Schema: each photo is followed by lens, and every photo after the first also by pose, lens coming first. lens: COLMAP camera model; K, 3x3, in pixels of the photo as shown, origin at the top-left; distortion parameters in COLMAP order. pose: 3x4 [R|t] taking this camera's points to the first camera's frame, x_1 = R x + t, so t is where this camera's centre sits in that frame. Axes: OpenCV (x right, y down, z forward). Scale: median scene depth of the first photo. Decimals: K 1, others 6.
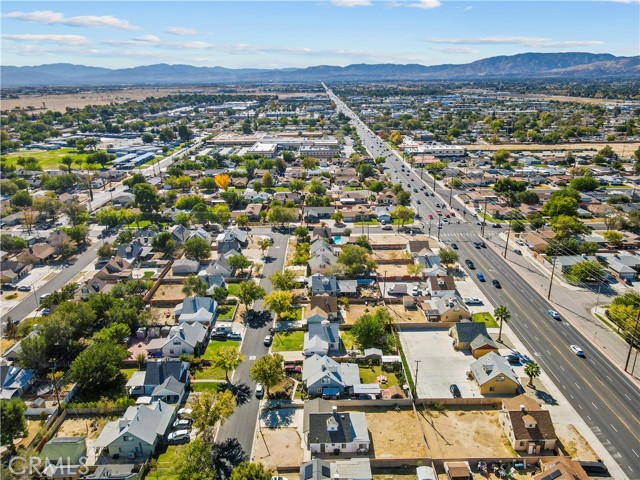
lens RADIAL K [[465.0, 0, 324.6], [0, 465.0, 240.6], [0, 0, 1]] dist [0.008013, 0.000517]
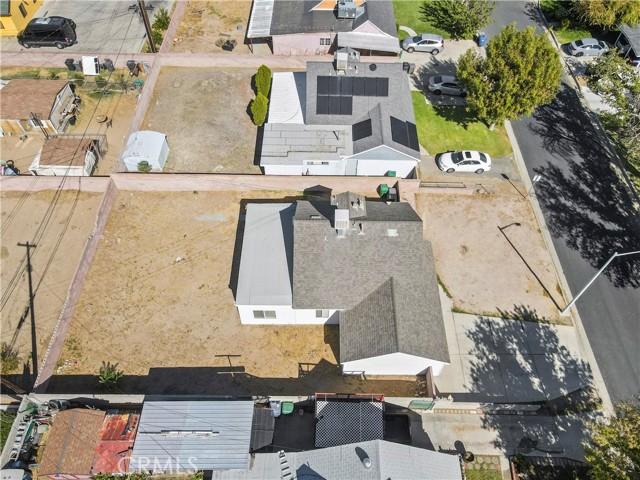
lens RADIAL K [[465.0, 0, 324.6], [0, 465.0, 240.6], [0, 0, 1]] dist [0.008013, 0.000517]
pose [[-0.999721, -0.021609, 0.009578, 0.026256], [0.002540, 0.304668, 0.952455, 0.072160], [-0.023500, 0.952214, -0.304528, 0.979753]]
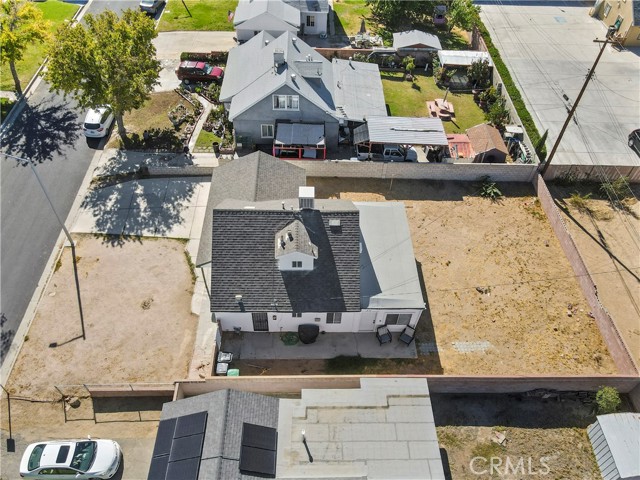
lens RADIAL K [[498.1, 0, 320.0], [0, 498.1, 240.0], [0, 0, 1]] dist [0.018141, 0.006441]
pose [[0.998869, 0.030946, 0.036092, 0.017330], [-0.044740, 0.868627, 0.493442, 0.211858], [-0.016081, -0.494499, 0.869030, 0.649187]]
